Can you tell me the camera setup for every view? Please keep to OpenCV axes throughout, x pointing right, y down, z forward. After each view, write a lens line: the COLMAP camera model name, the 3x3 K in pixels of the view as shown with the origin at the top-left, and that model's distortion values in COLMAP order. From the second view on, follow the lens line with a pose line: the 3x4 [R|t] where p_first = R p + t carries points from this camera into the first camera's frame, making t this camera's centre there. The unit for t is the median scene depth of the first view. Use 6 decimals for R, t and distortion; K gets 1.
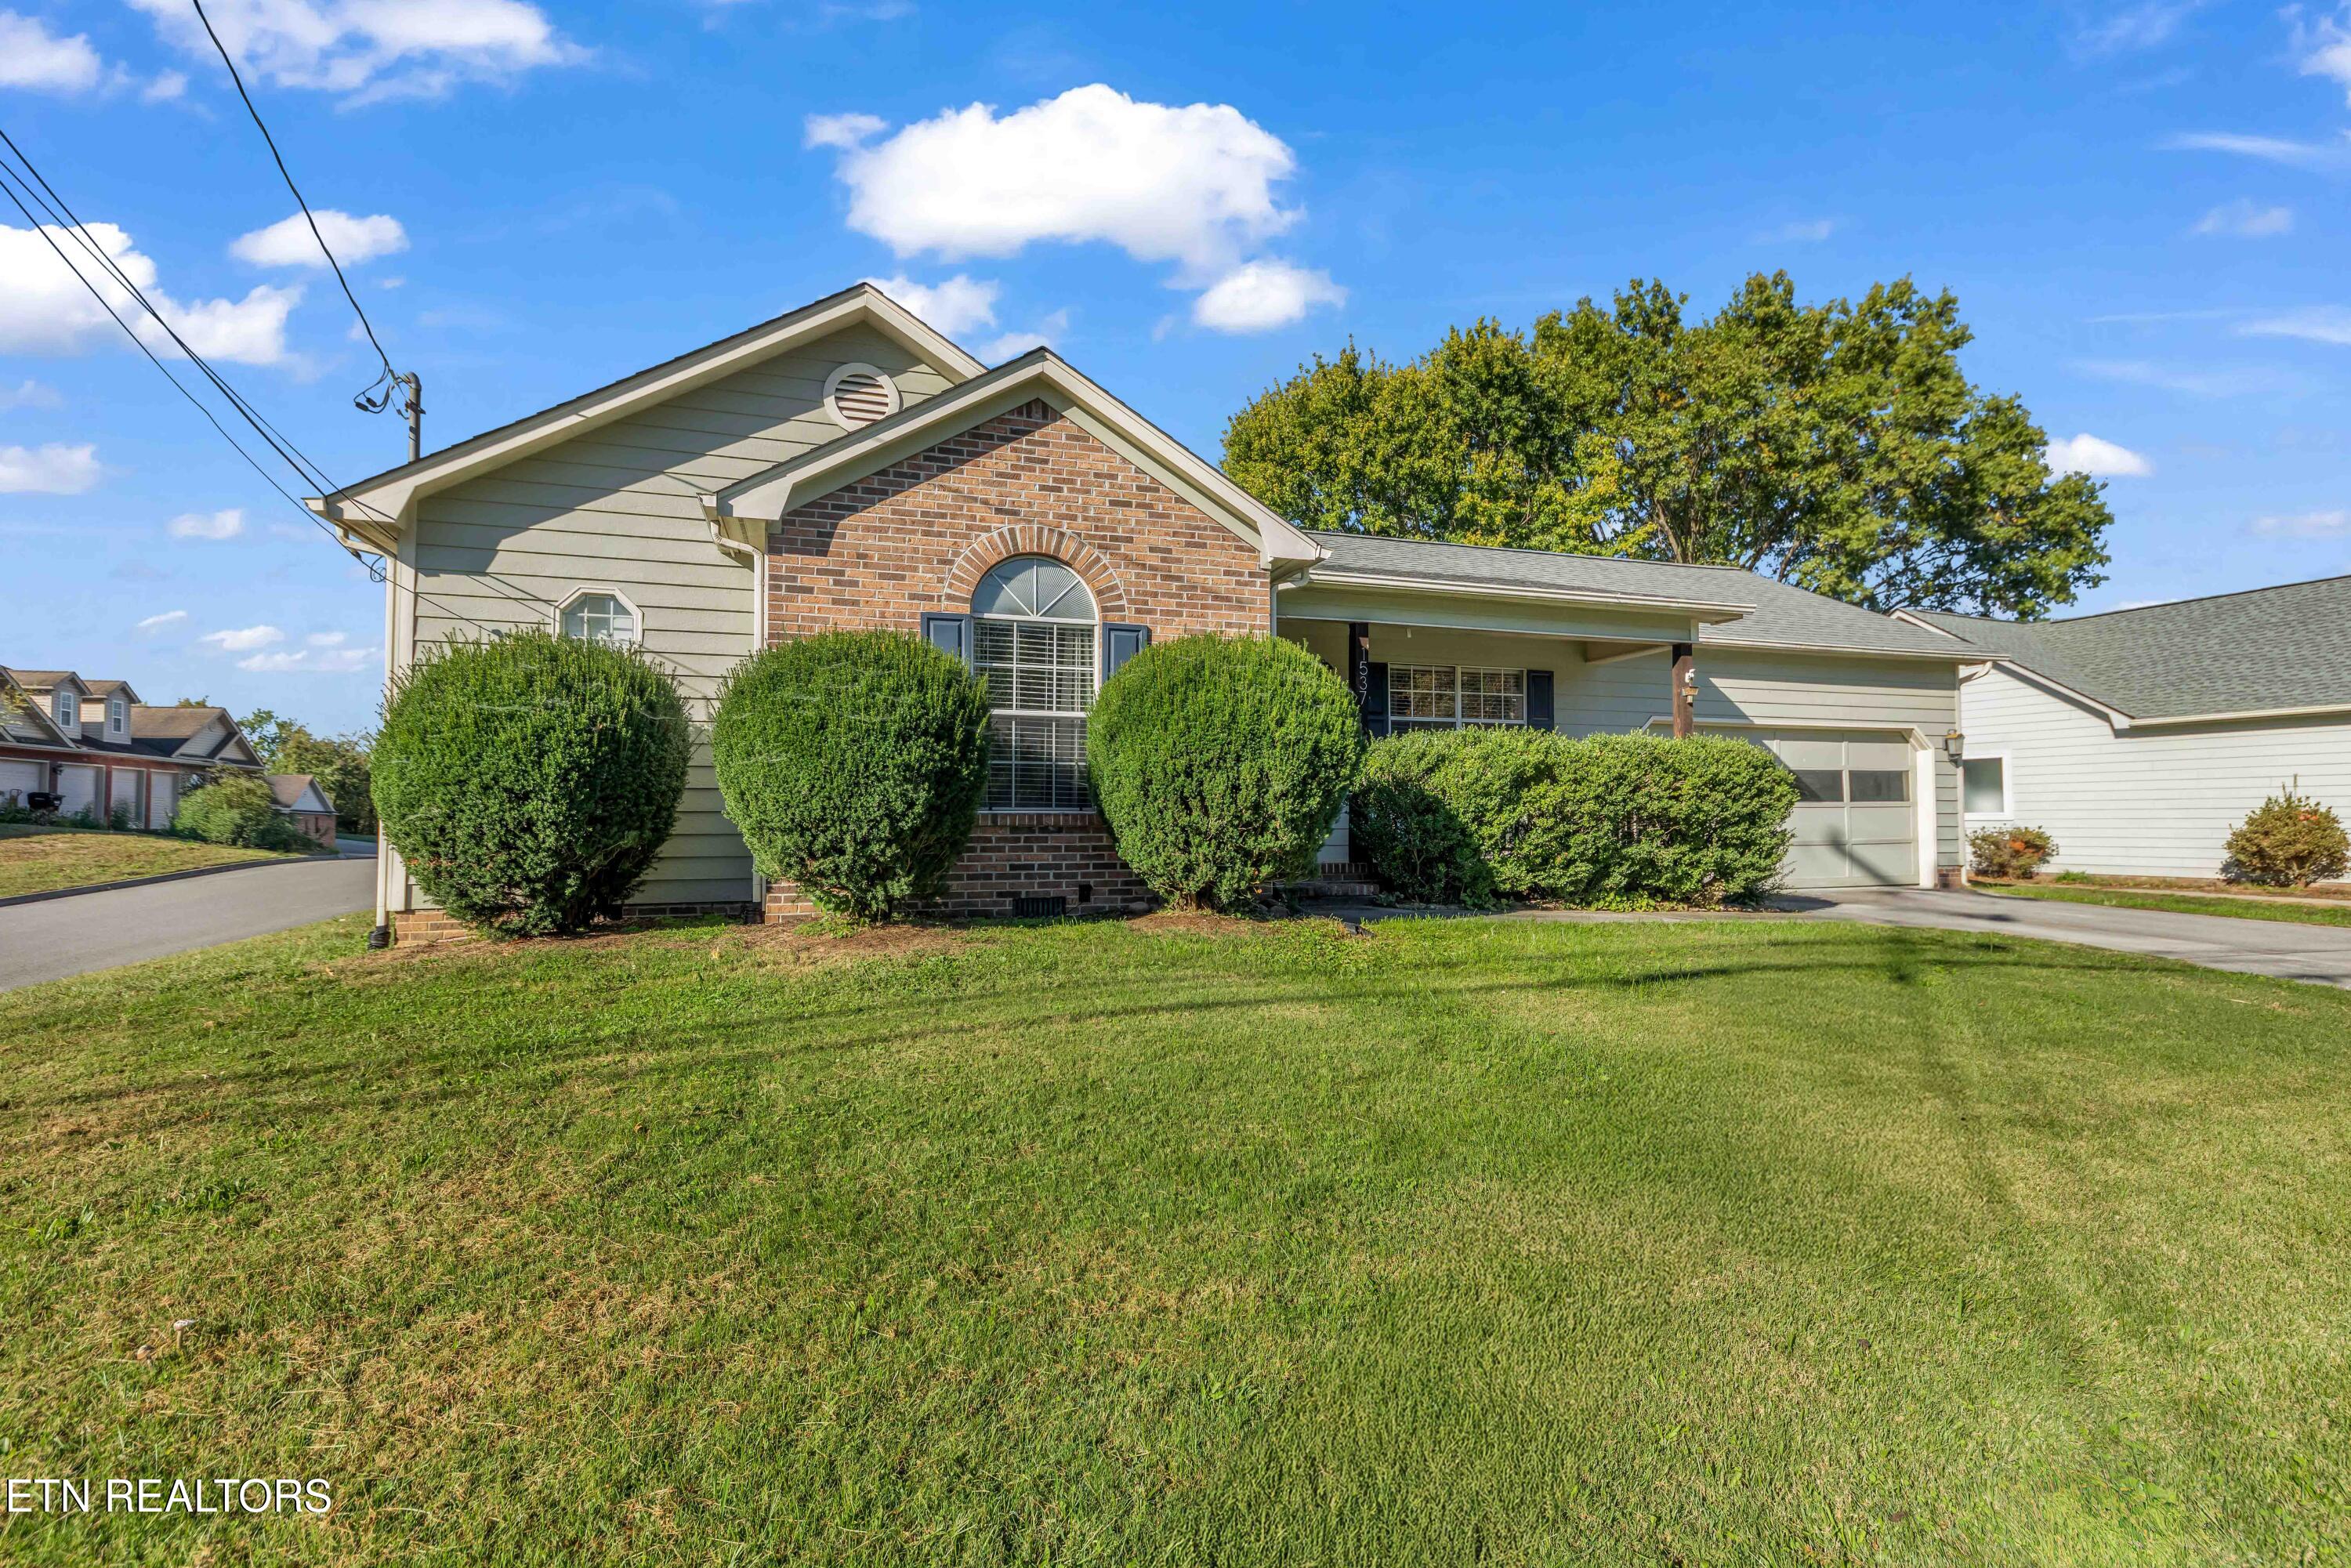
lens RADIAL K [[1122.3, 0, 1179.1], [0, 1122.3, 786.1], [0, 0, 1]] dist [0.012927, 0.002790]
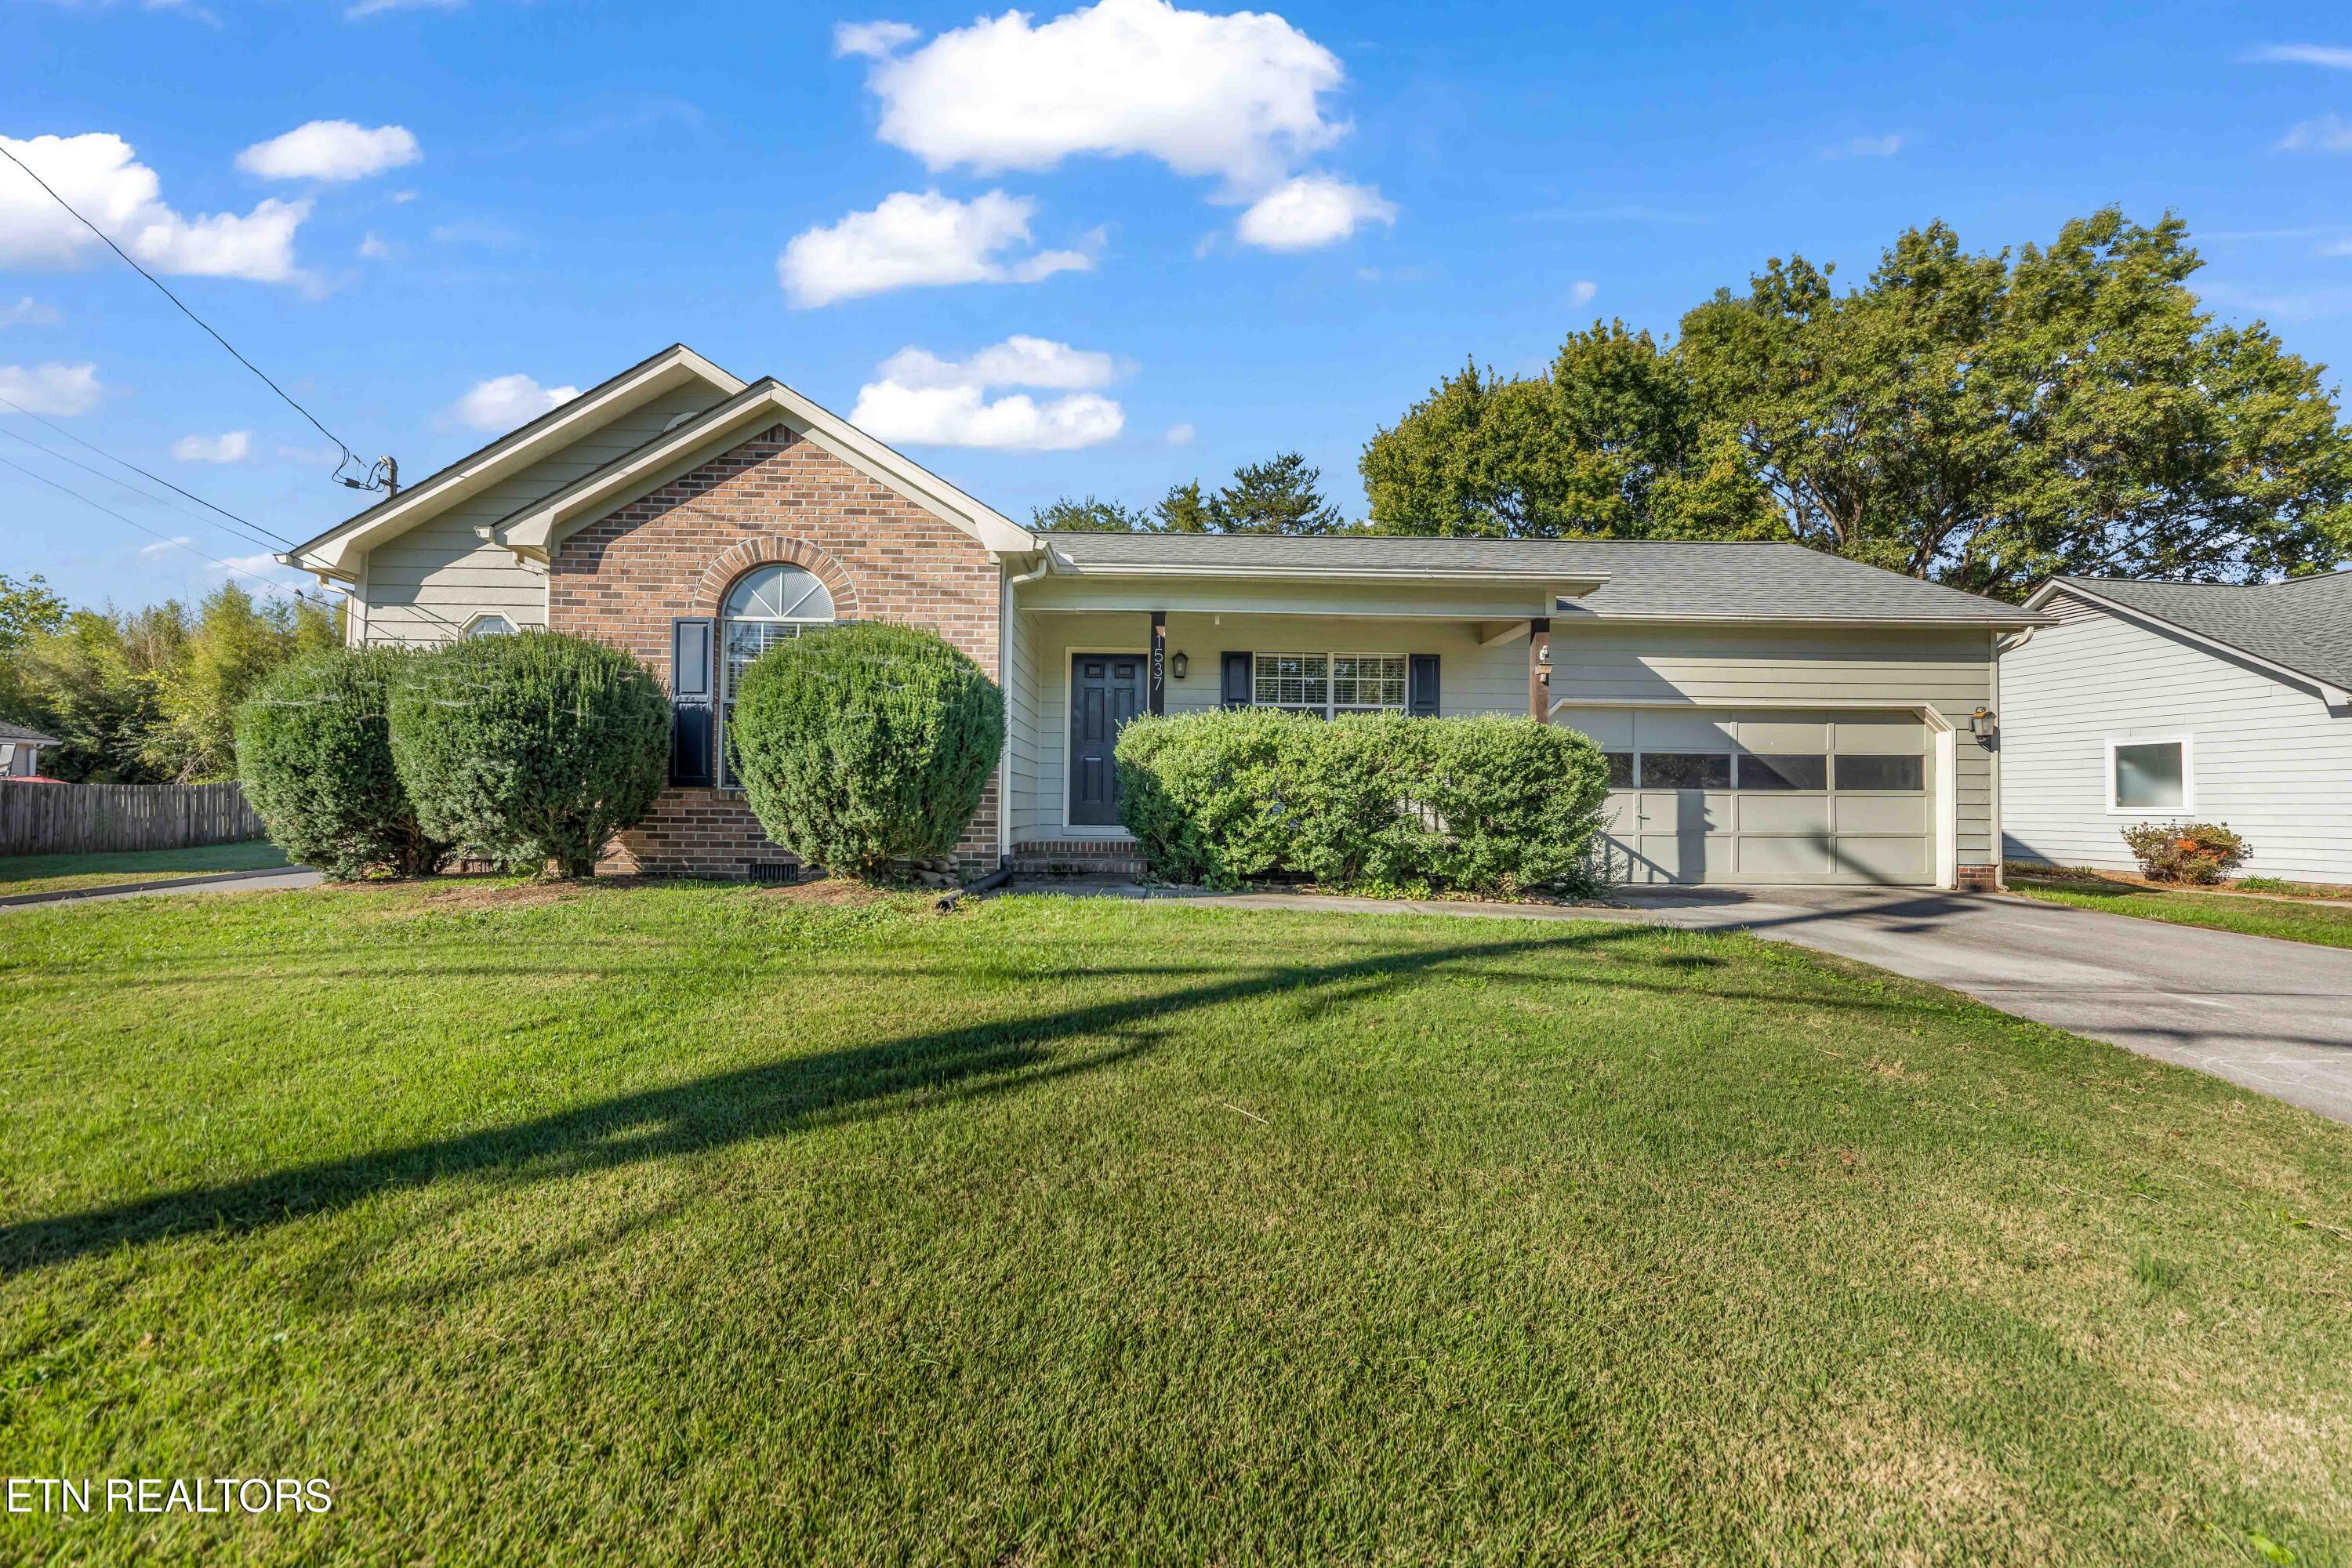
lens RADIAL K [[935.0, 0, 1176.7], [0, 935.0, 787.3], [0, 0, 1]] dist [0.007772, -0.002678]
pose [[0.953220, 0.006389, -0.302210, 0.395367], [-0.003561, 0.999945, 0.009908, 0.007562], [0.302256, -0.008368, 0.953190, 0.158131]]
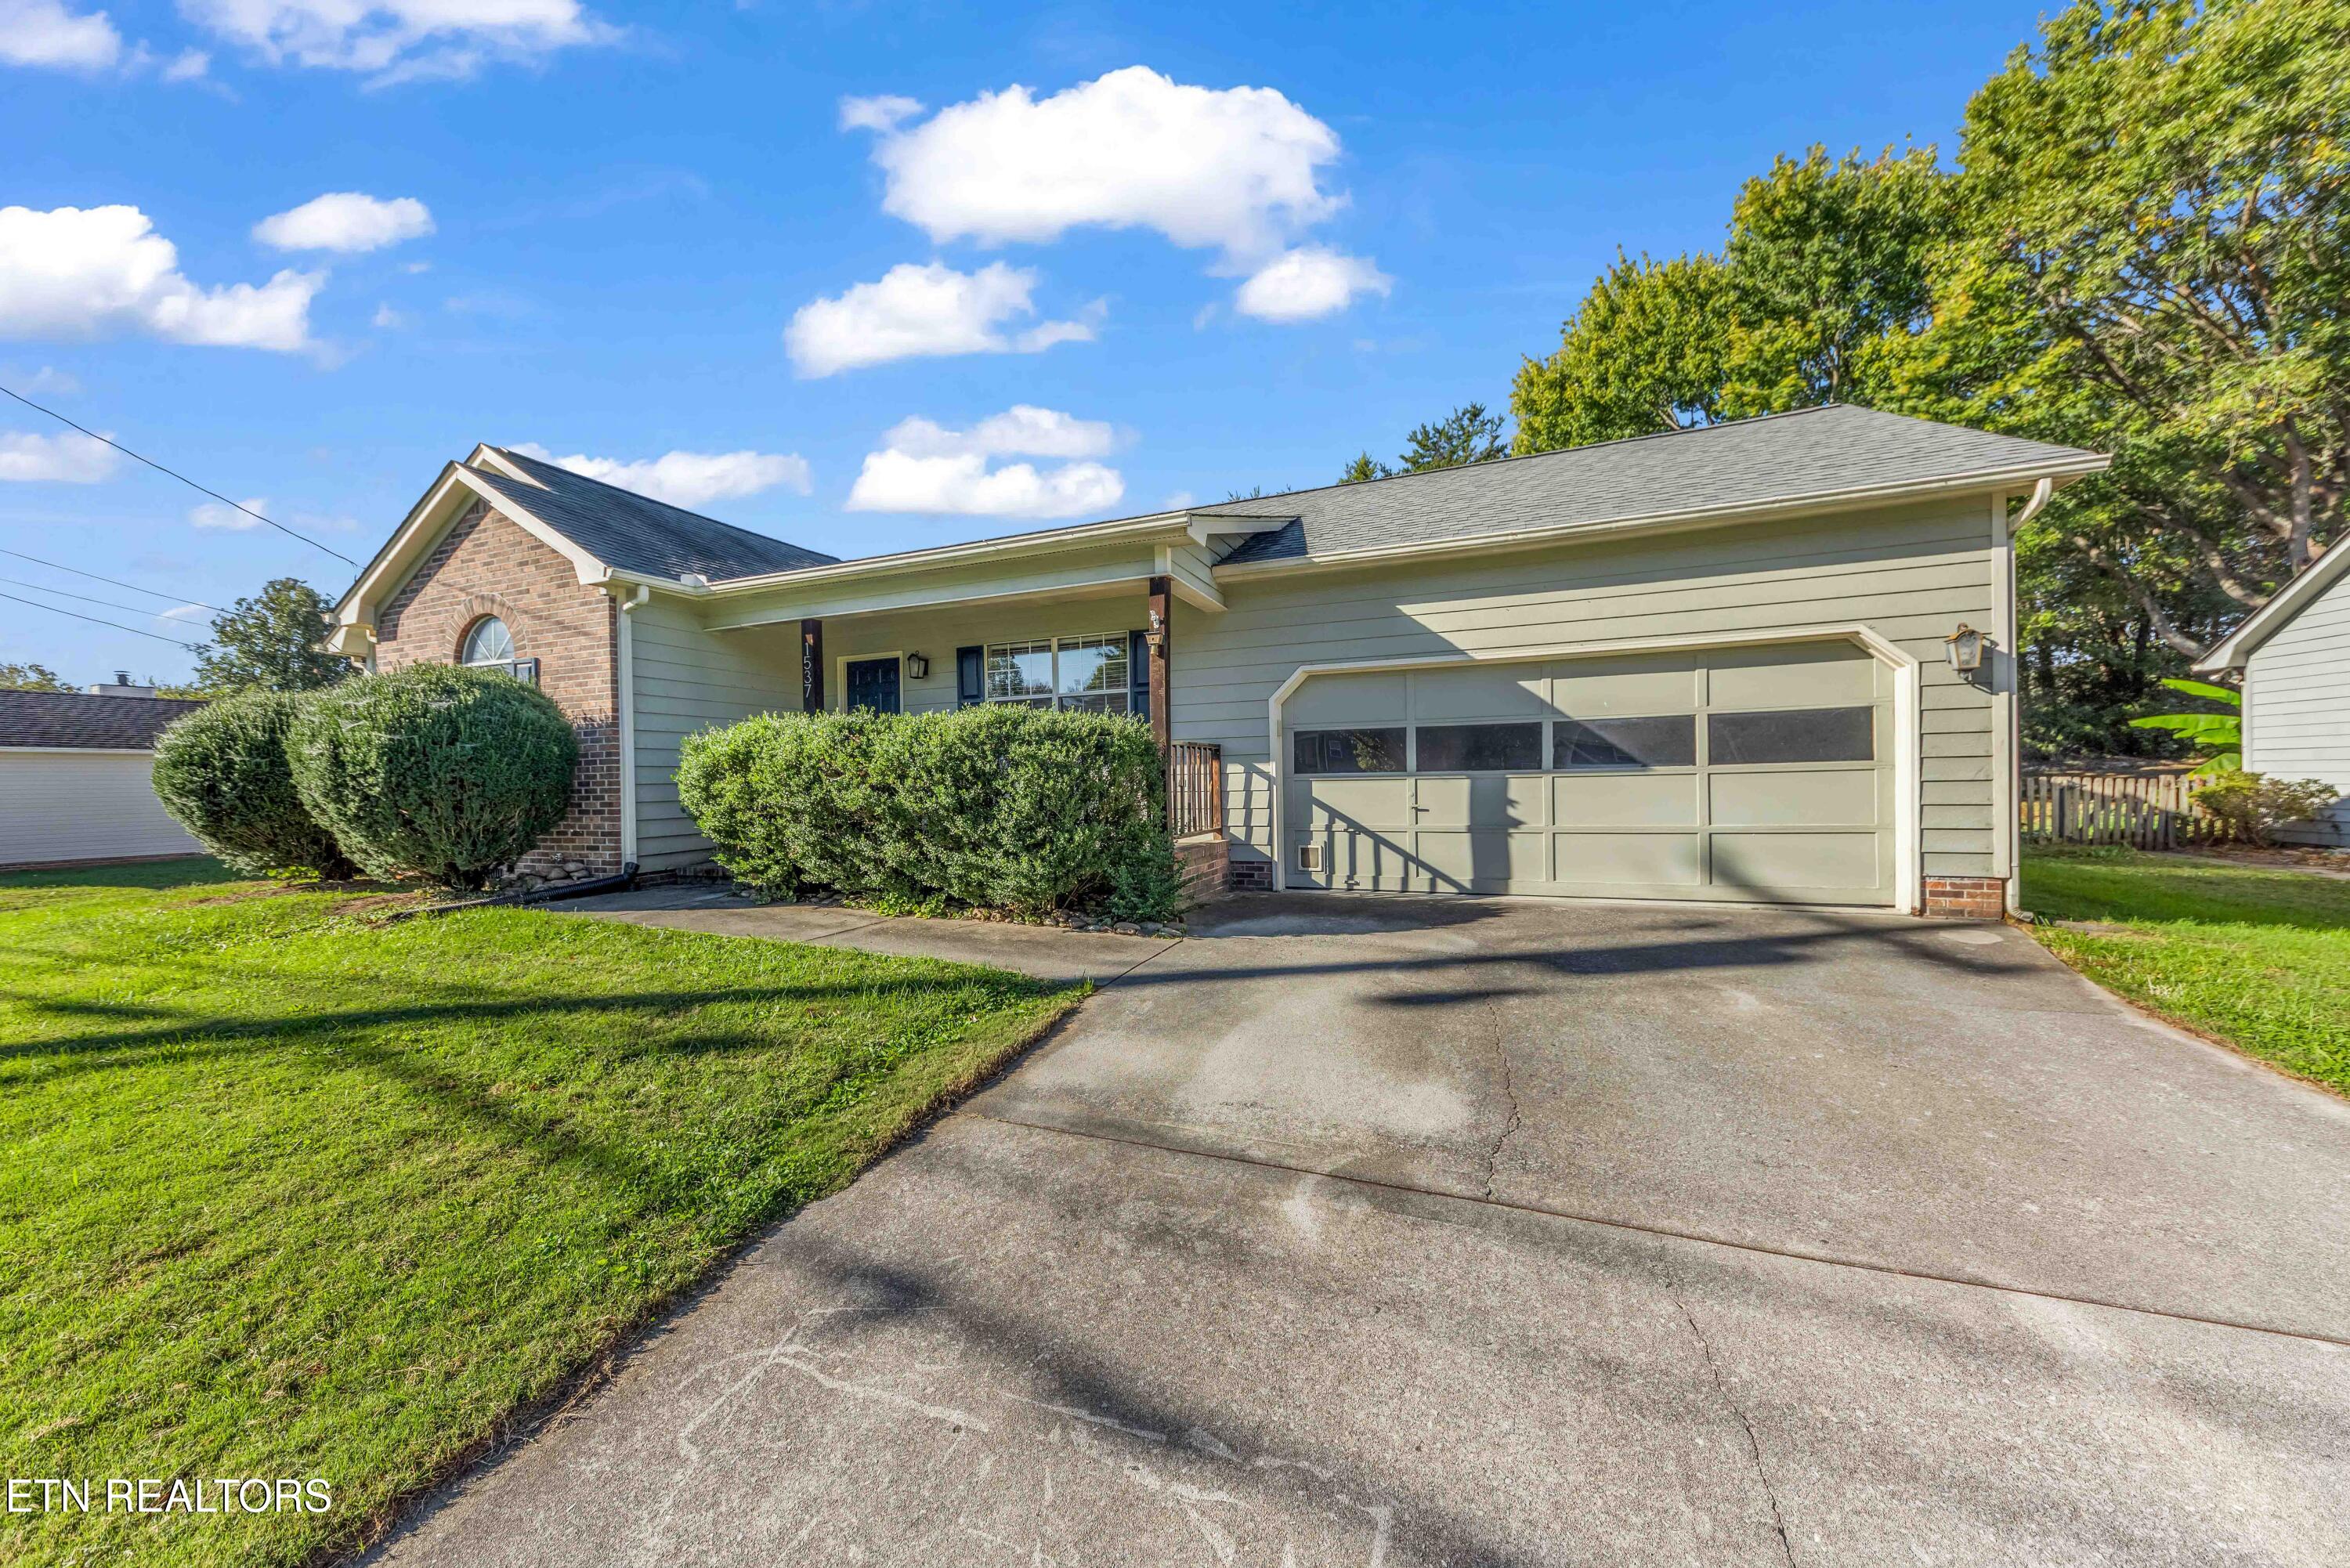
lens RADIAL K [[866.5, 0, 1166.8], [0, 866.5, 792.0], [0, 0, 1]] dist [0.005852, -0.000743]
pose [[0.746338, -0.007777, -0.665522, 0.850933], [0.038488, 0.998763, 0.031490, 0.002440], [0.664454, -0.049117, 0.745714, 0.548934]]
